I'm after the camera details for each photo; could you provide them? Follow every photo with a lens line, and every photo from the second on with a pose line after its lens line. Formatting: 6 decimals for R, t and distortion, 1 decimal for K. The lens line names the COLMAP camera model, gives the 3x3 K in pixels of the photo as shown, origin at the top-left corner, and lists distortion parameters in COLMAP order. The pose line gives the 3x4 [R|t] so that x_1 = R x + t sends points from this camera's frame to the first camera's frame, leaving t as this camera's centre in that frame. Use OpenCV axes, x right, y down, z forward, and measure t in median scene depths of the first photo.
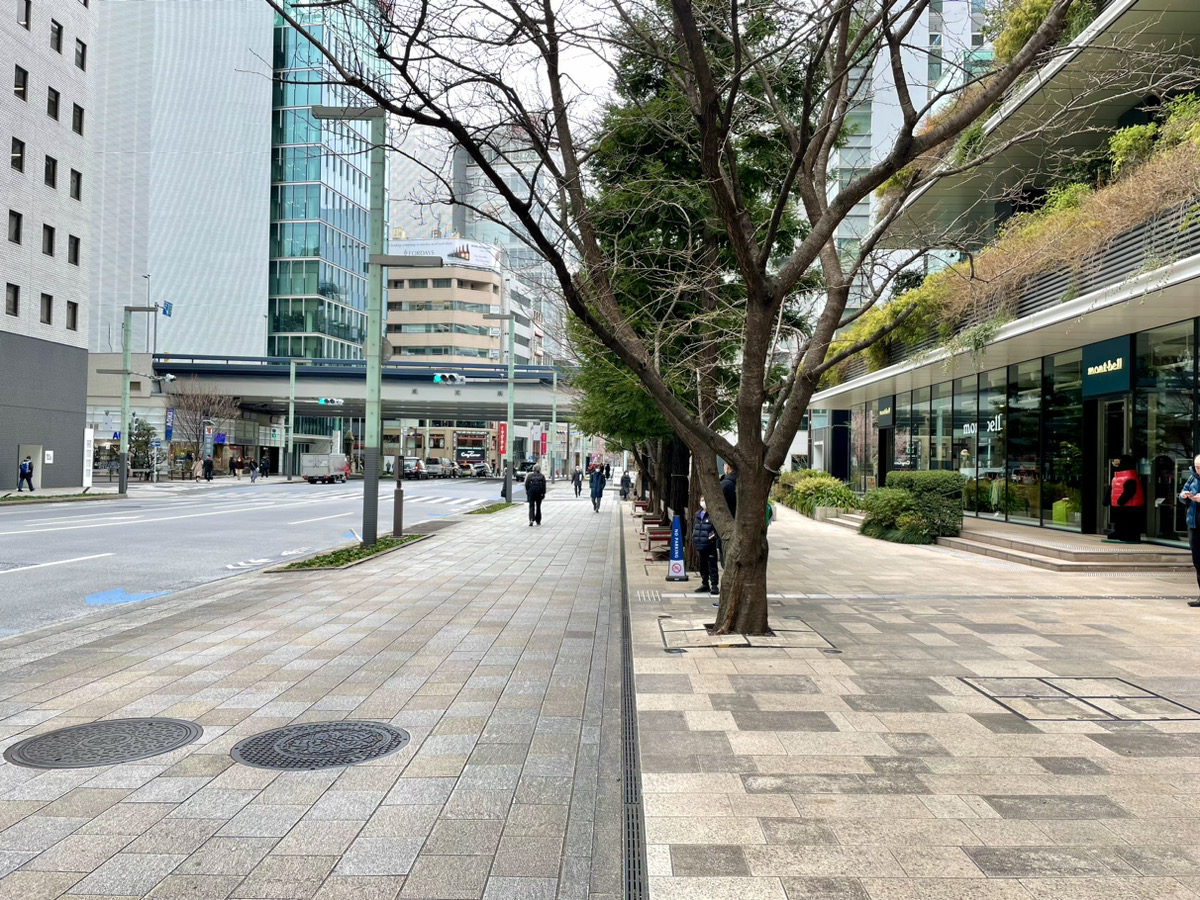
lens RADIAL K [[918.2, 0, 601.8], [0, 918.2, 450.3], [0, 0, 1]] dist [-0.067648, -0.003770]
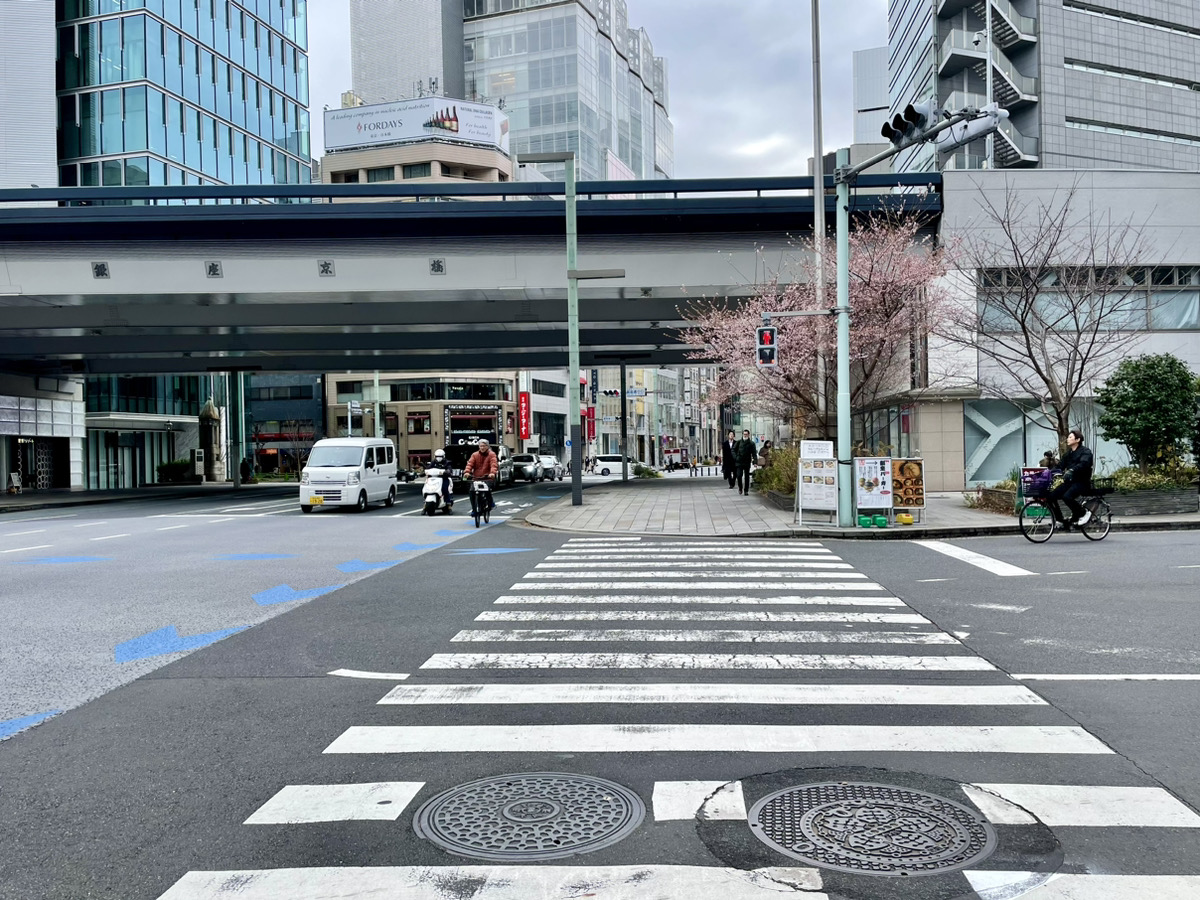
lens RADIAL K [[918.2, 0, 599.3], [0, 918.2, 453.4], [0, 0, 1]] dist [-0.067648, -0.003770]
pose [[0.997021, -0.033273, -0.069588, -0.012498], [0.034394, 0.999296, 0.014978, 0.006106], [0.069041, -0.017327, 0.997463, 0.375060]]
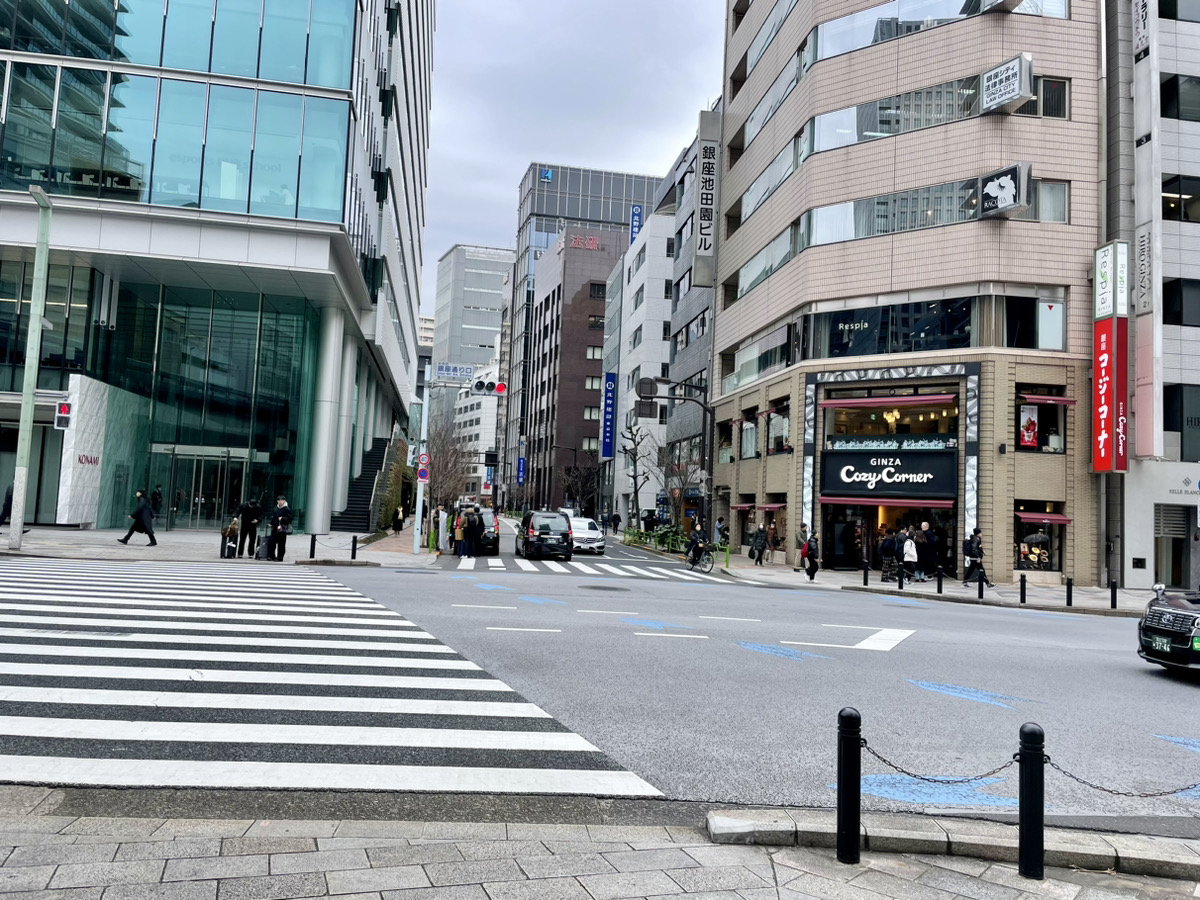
lens RADIAL K [[918.2, 0, 601.1], [0, 918.2, 448.4], [0, 0, 1]] dist [-0.067648, -0.003770]
pose [[0.202975, -0.072518, -0.976495, 0.054595], [-0.040421, 0.995783, -0.082352, 0.019091], [0.978349, 0.056186, 0.199188, 0.896450]]
